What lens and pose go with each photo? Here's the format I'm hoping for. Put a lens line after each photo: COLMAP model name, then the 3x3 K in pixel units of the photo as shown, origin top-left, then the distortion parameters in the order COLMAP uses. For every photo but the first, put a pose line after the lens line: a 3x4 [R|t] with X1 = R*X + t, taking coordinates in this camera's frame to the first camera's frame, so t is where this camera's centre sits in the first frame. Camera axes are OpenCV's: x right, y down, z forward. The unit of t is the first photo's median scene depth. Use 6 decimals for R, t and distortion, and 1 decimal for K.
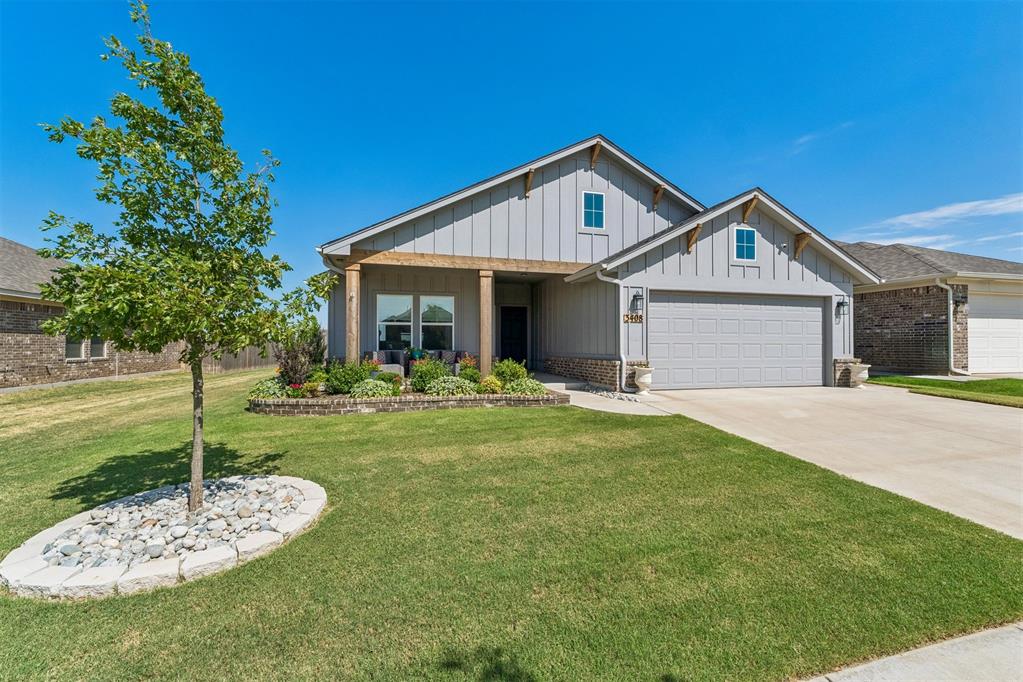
lens RADIAL K [[432.0, 0, 515.0], [0, 432.0, 336.8], [0, 0, 1]] dist [0.008511, -0.000877]
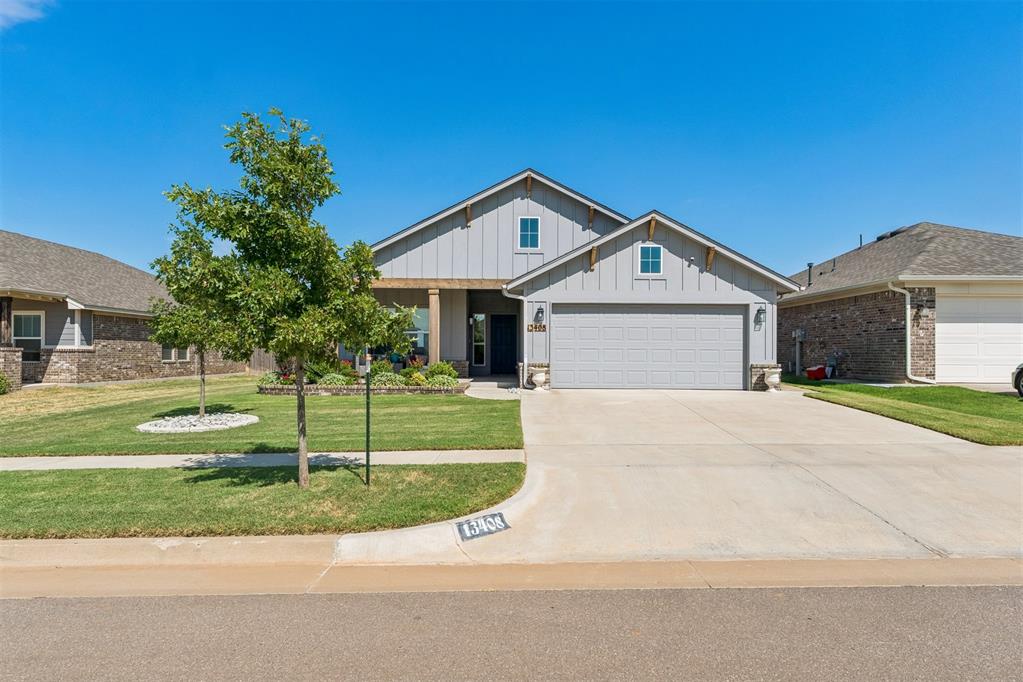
lens RADIAL K [[582.5, 0, 512.3], [0, 582.5, 345.7], [0, 0, 1]] dist [-0.006318, -0.000393]
pose [[0.965117, 0.000476, -0.261820, 0.563728], [0.000396, 0.999995, 0.003277, 0.001711], [0.261820, -0.003266, 0.965111, -0.522427]]
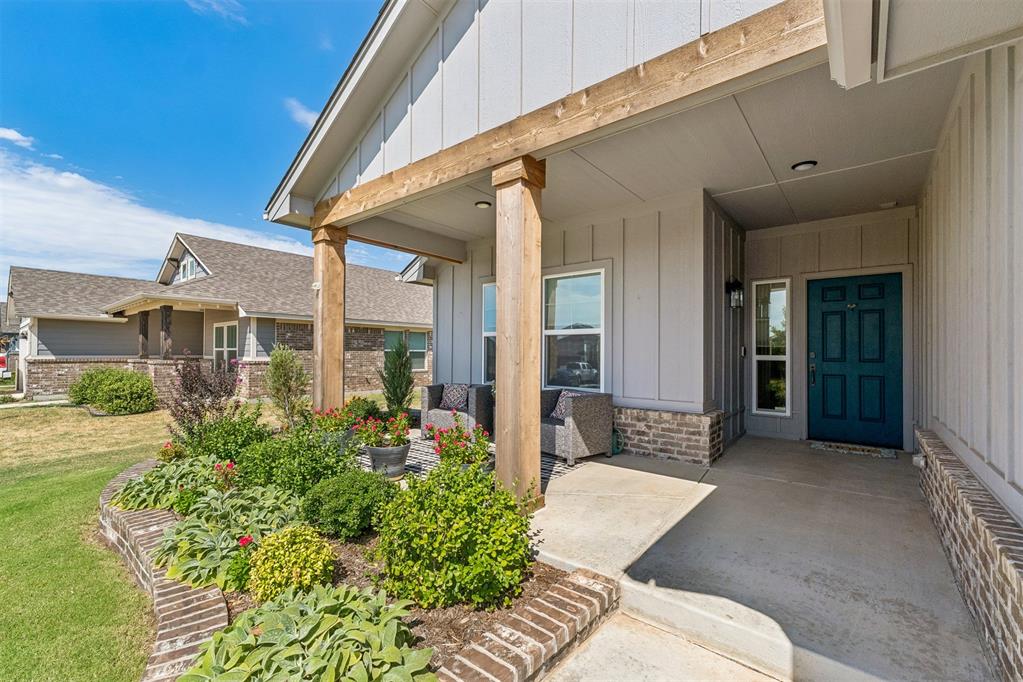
lens RADIAL K [[432.0, 0, 508.2], [0, 432.0, 348.5], [0, 0, 1]] dist [0.008511, -0.000877]
pose [[0.575011, -0.002947, -0.818140, 0.194777], [0.005804, 0.999983, 0.000477, -0.013767], [0.818125, -0.005023, 0.575018, 0.786245]]
